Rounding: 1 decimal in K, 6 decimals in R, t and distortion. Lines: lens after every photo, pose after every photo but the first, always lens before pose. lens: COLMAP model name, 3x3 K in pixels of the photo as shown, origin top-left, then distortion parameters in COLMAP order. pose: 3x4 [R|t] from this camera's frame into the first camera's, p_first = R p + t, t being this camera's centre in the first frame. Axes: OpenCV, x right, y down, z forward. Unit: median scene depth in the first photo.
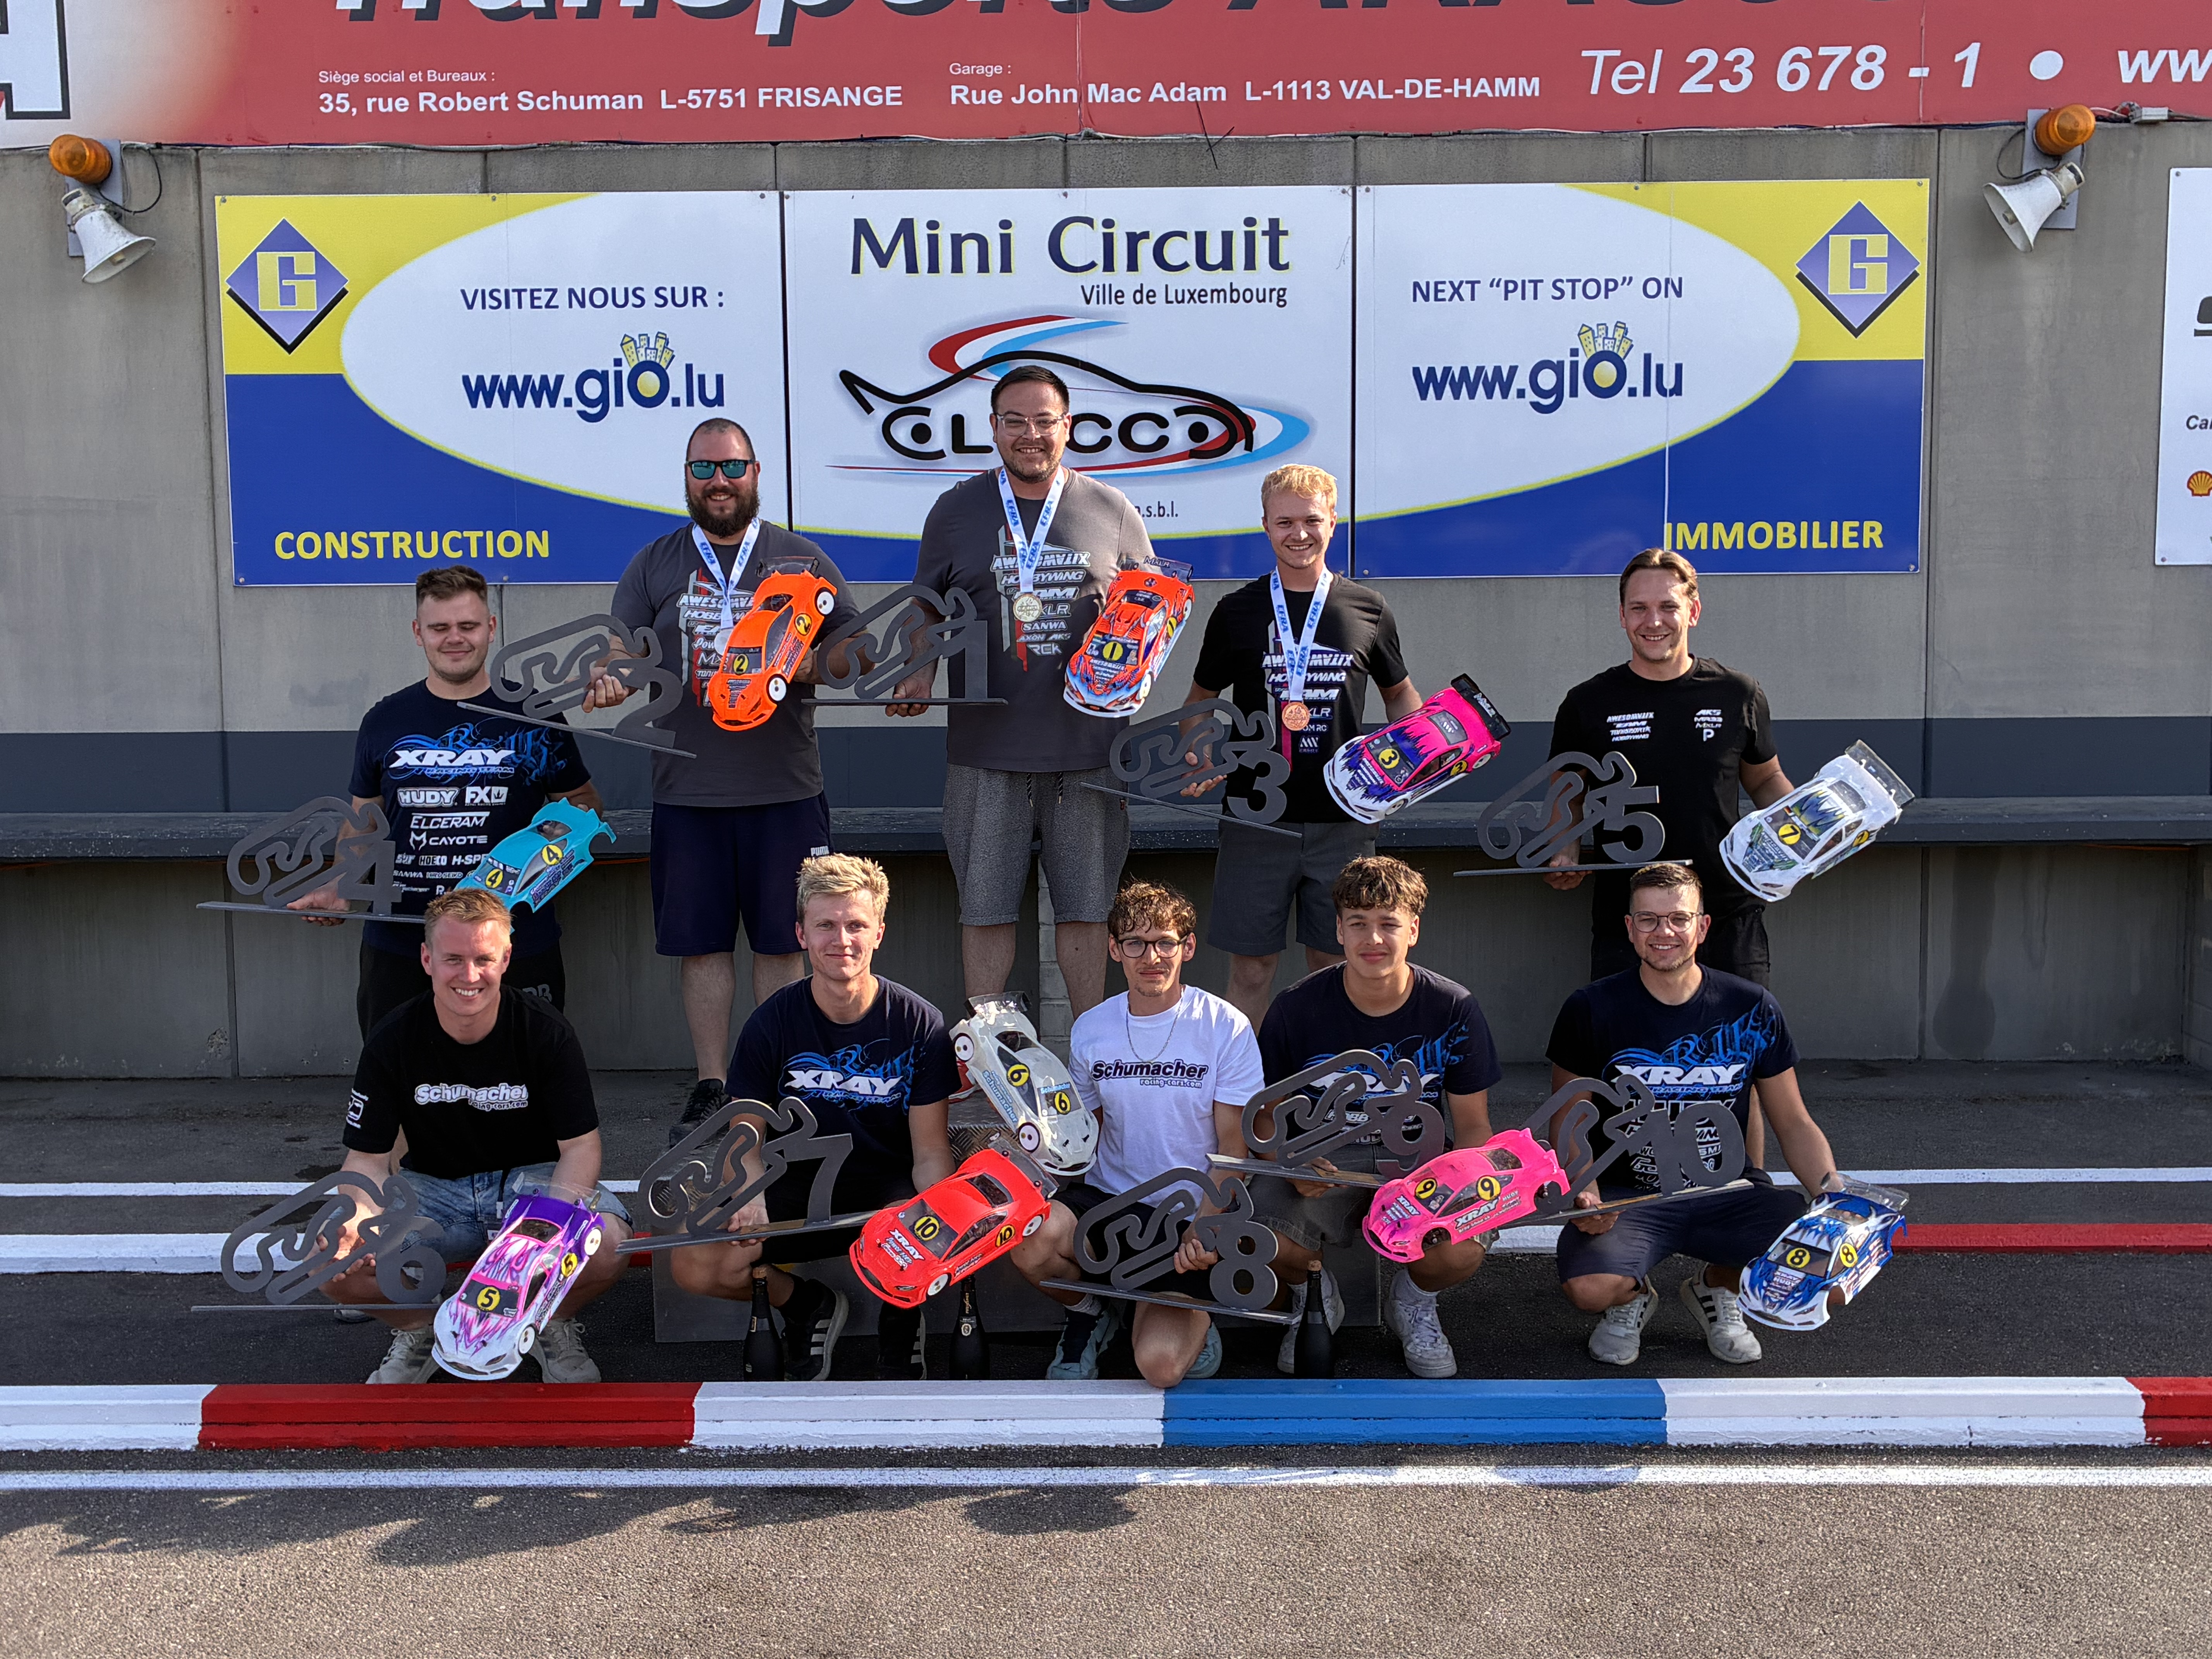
lens RADIAL K [[2389.0, 0, 1106.0], [0, 2389.0, 795.9], [0, 0, 1]] dist [0.085302, -0.302550]
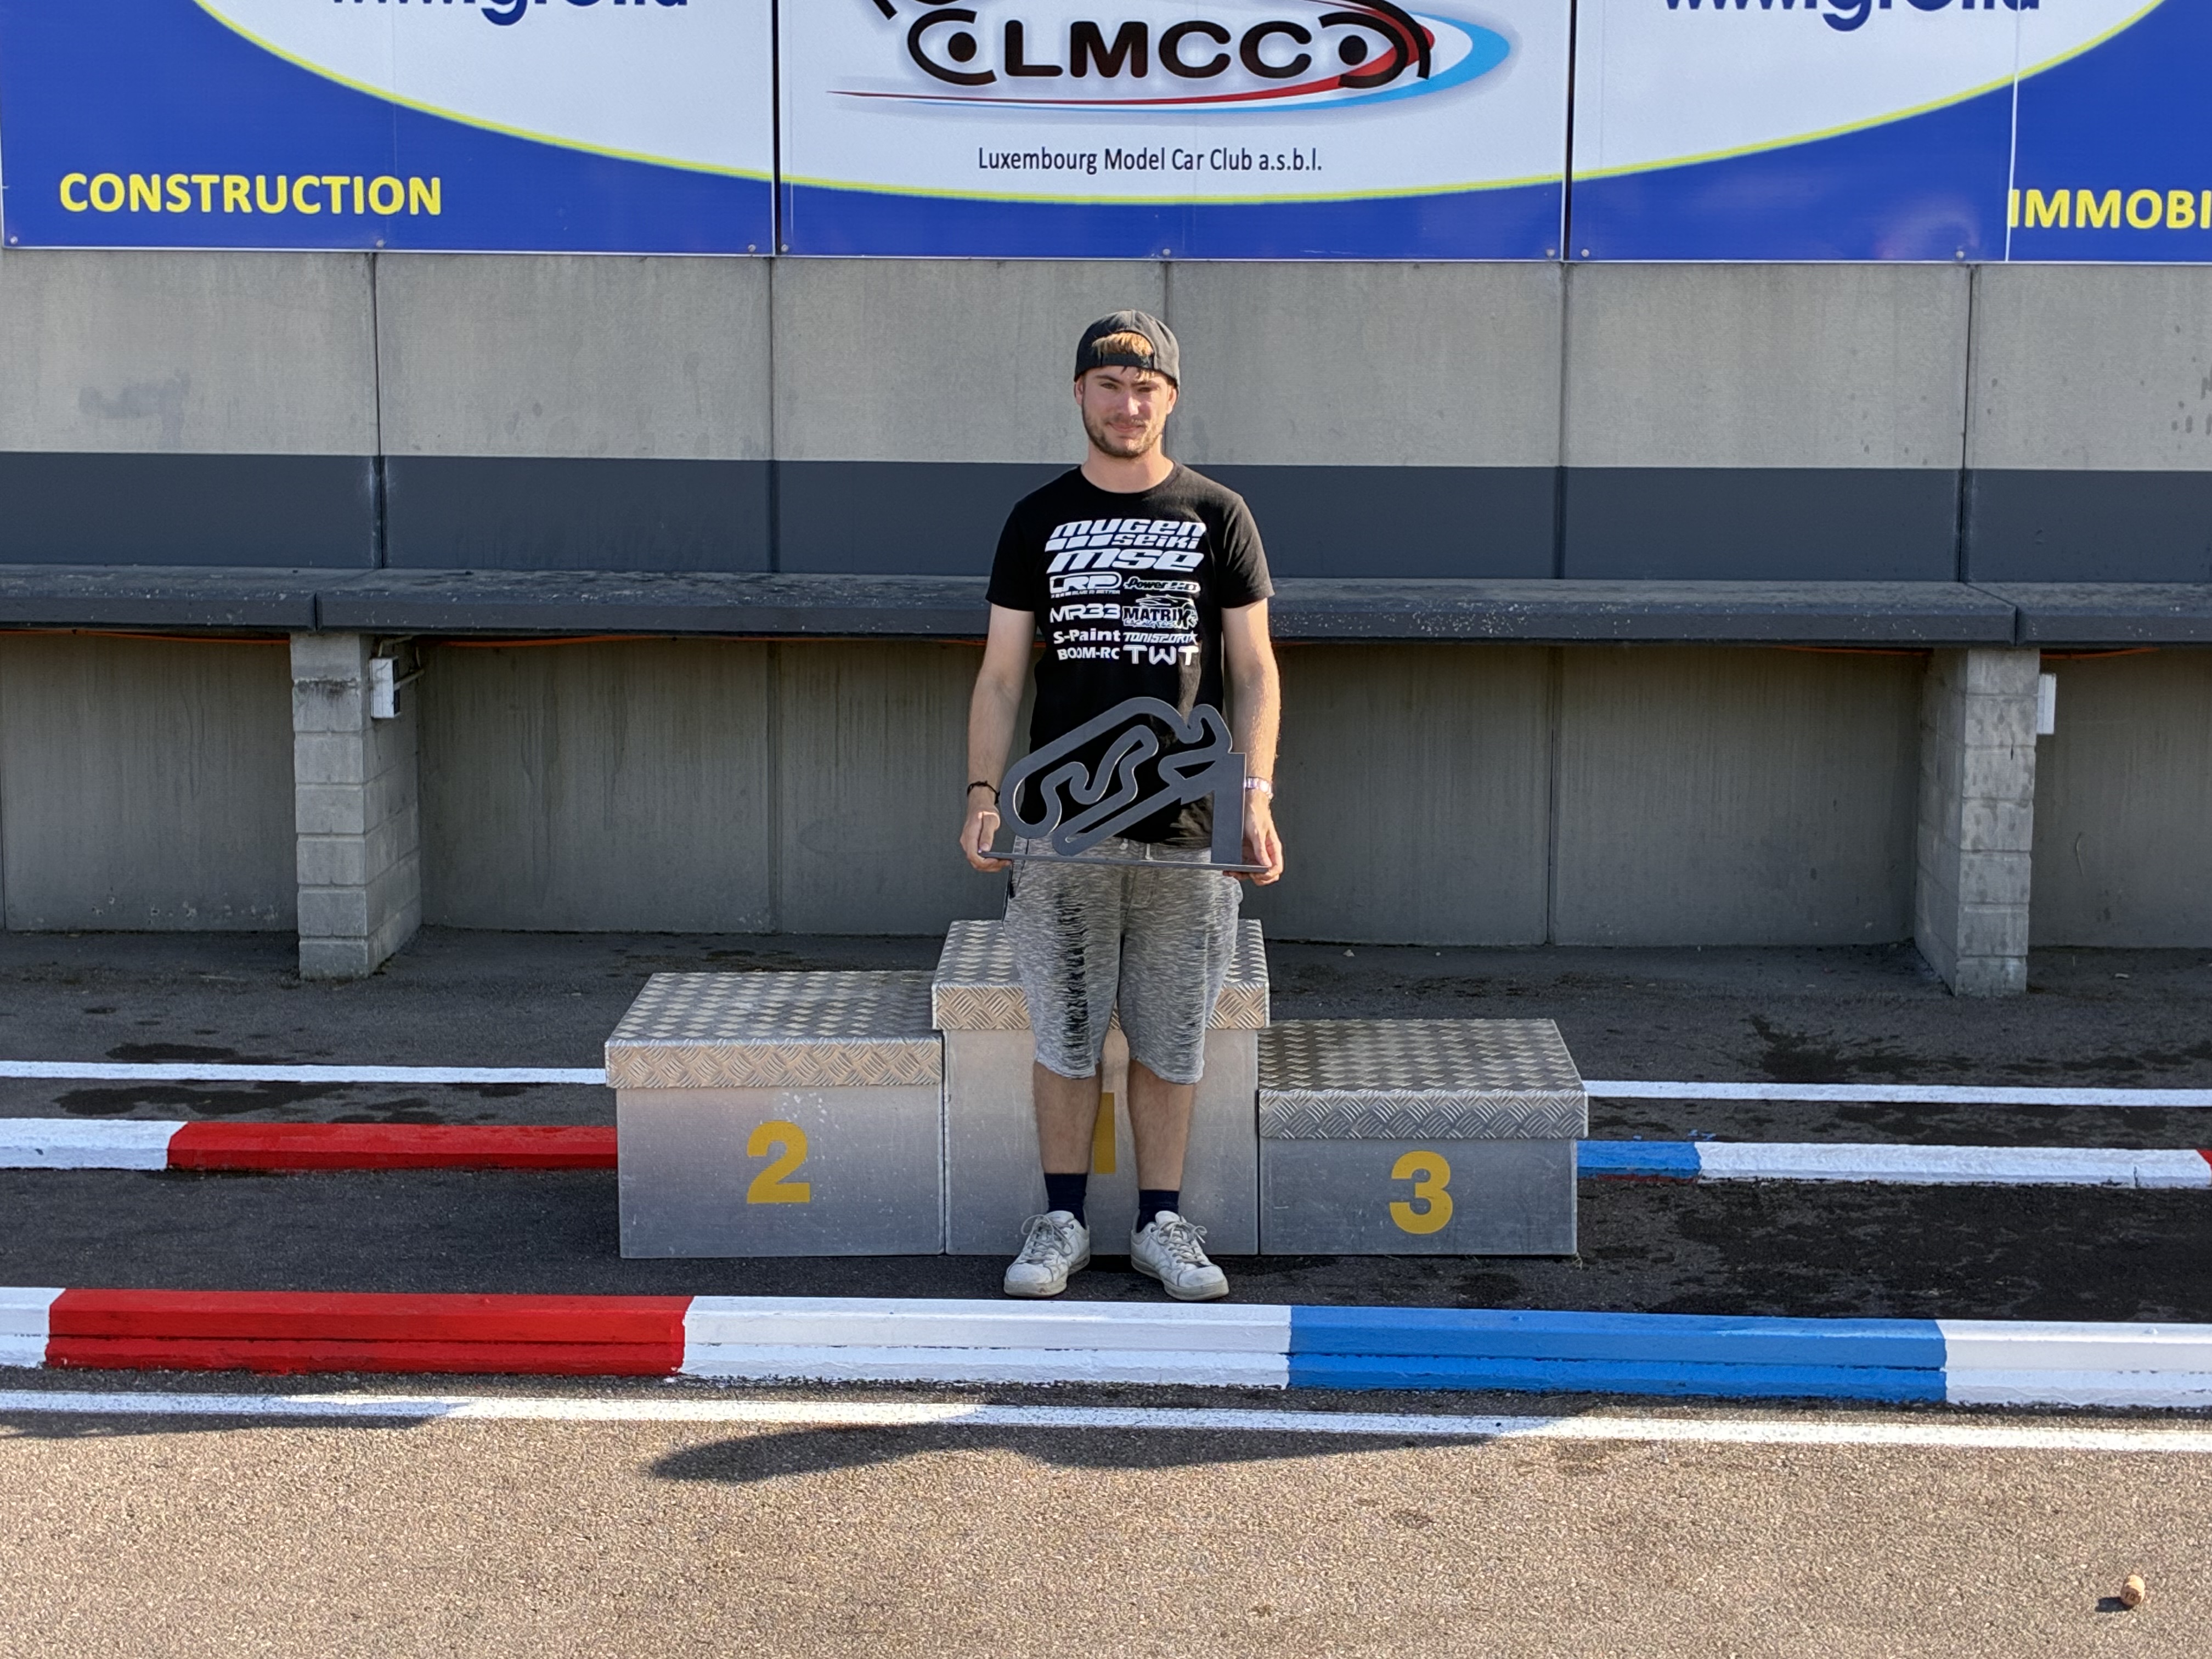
lens RADIAL K [[3636.1, 0, 1100.5], [0, 3636.1, 787.0], [0, 0, 1]] dist [0.237933, -1.271818]
pose [[0.999601, 0.018472, -0.021382, -0.008938], [-0.017300, 0.998404, 0.053753, 0.008853], [0.022341, -0.053361, 0.998325, -0.099259]]
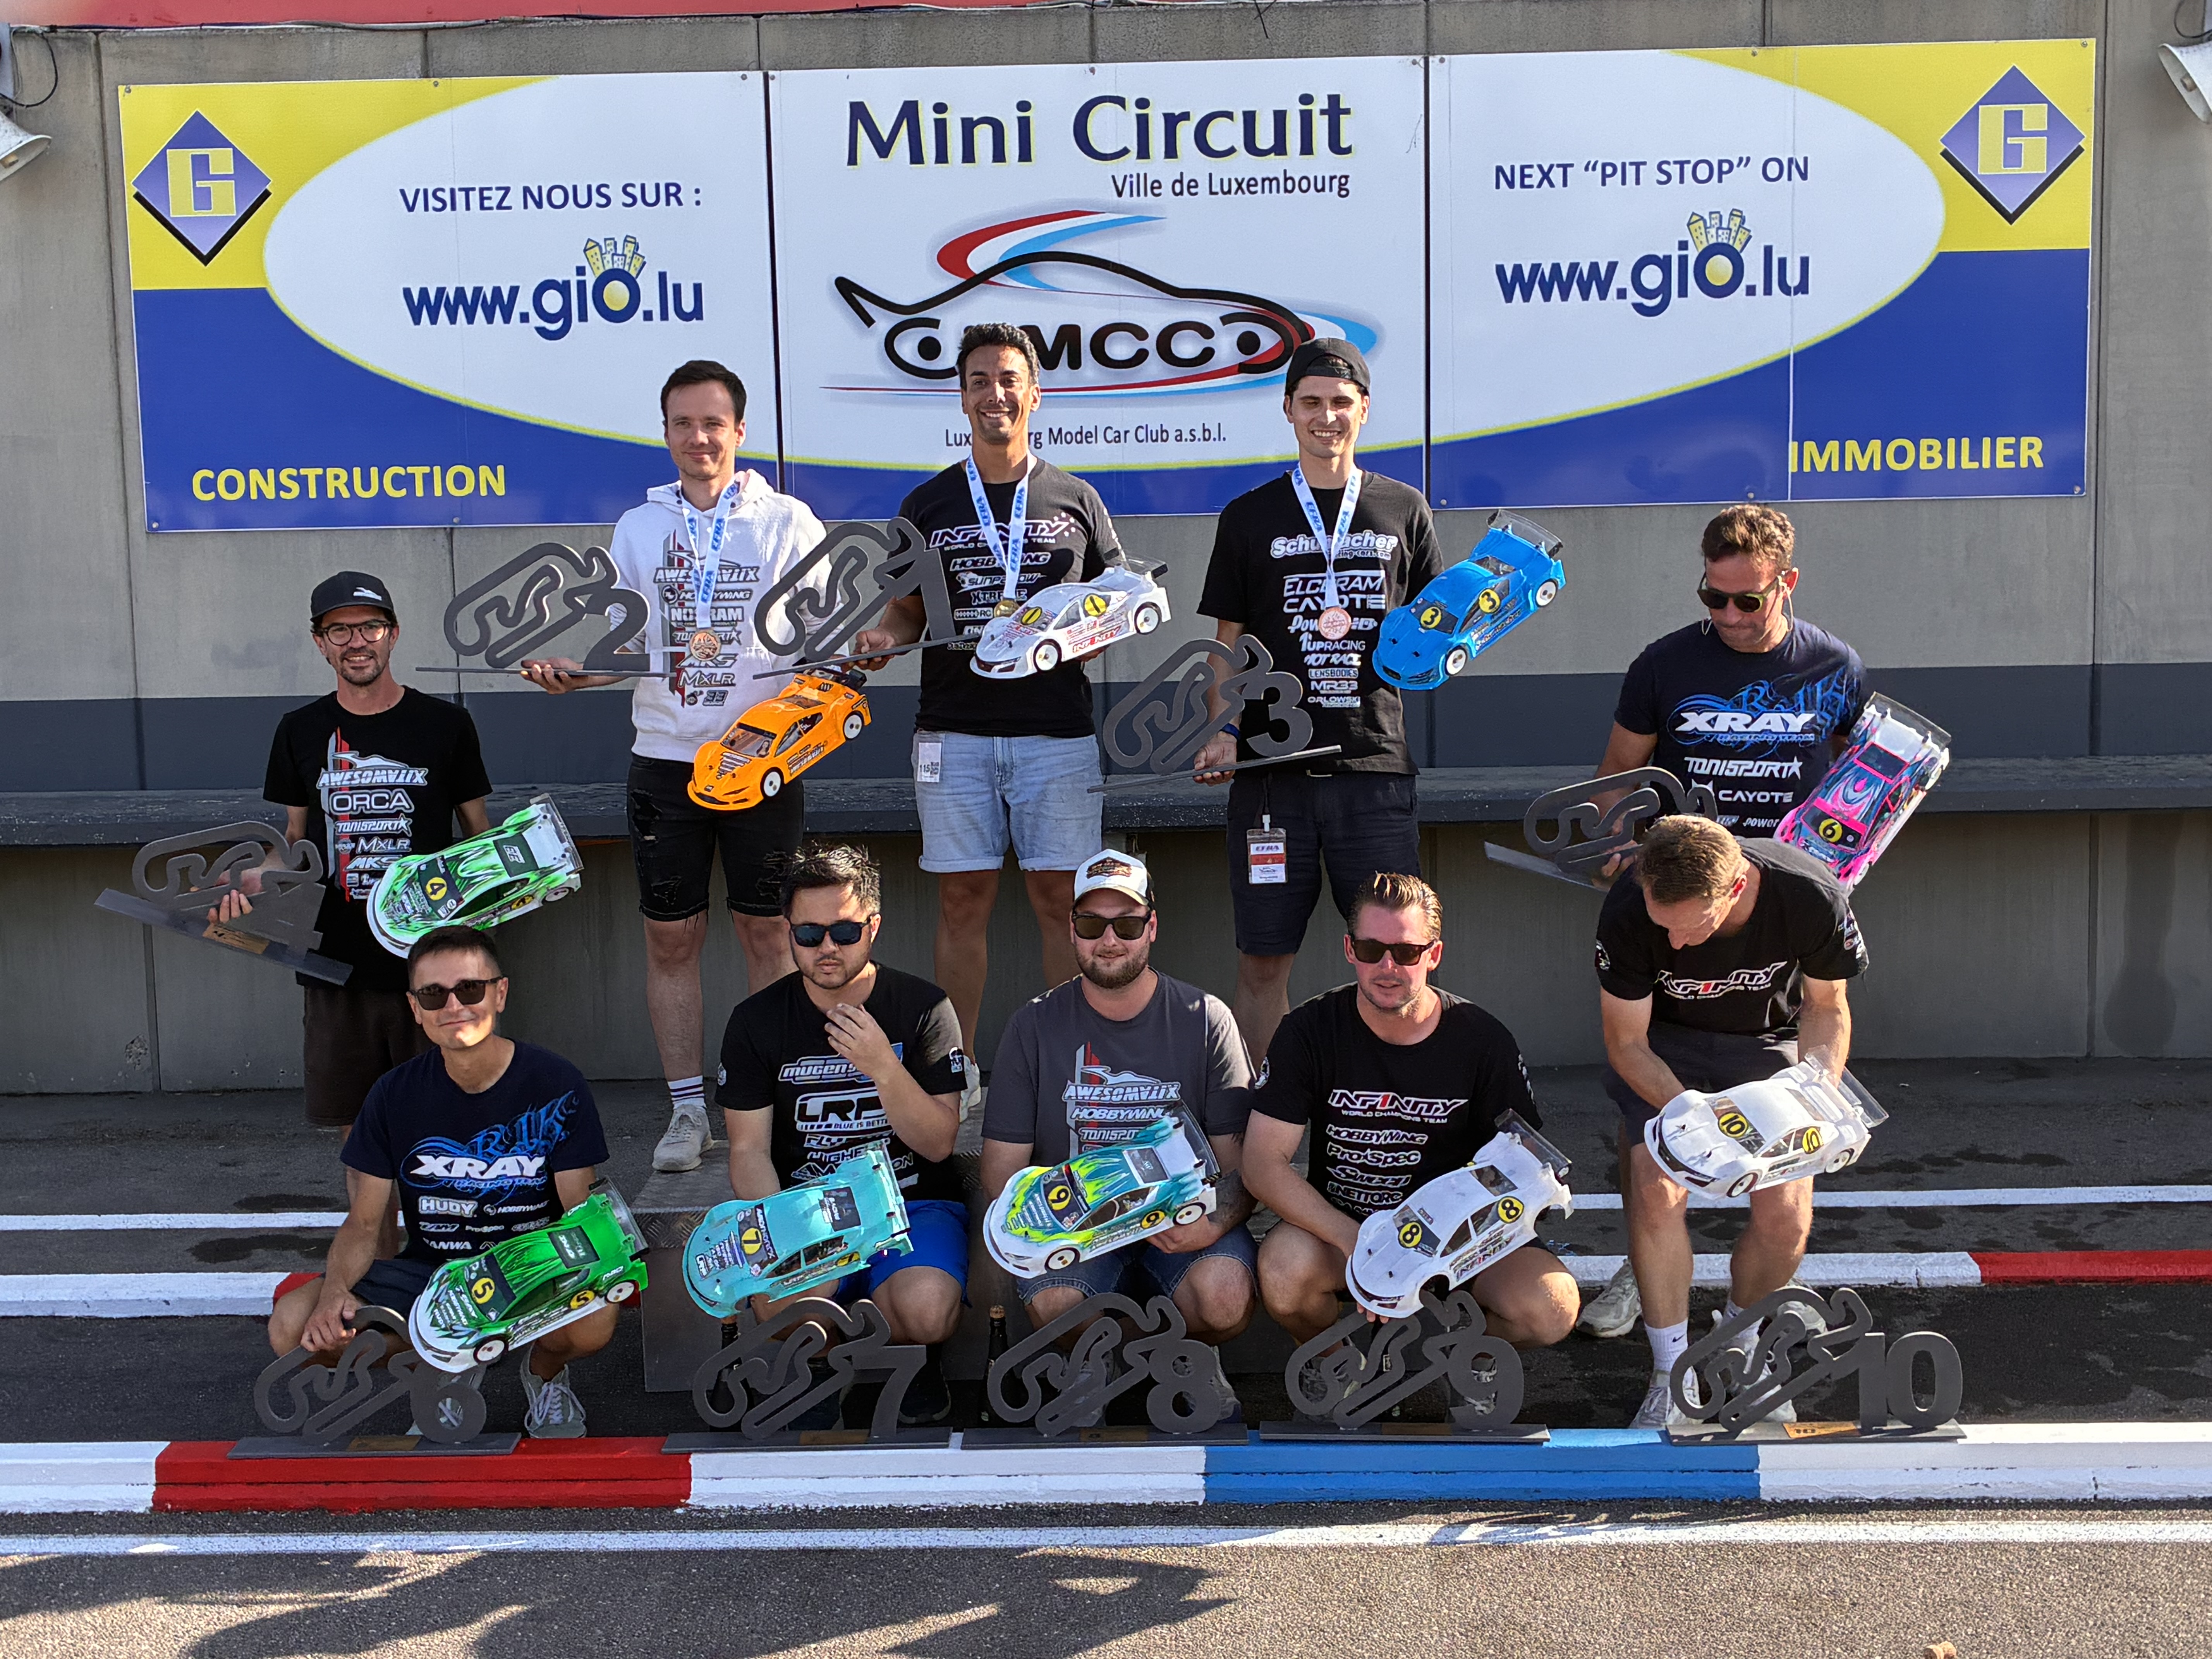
lens RADIAL K [[2897.4, 0, 1109.0], [0, 2897.4, 797.7], [0, 0, 1]] dist [0.128593, -0.562165]
pose [[0.999793, -0.008812, -0.018344, 0.005953], [0.009291, 0.999613, 0.026214, -0.015530], [0.018106, -0.026379, 0.999488, -0.058626]]
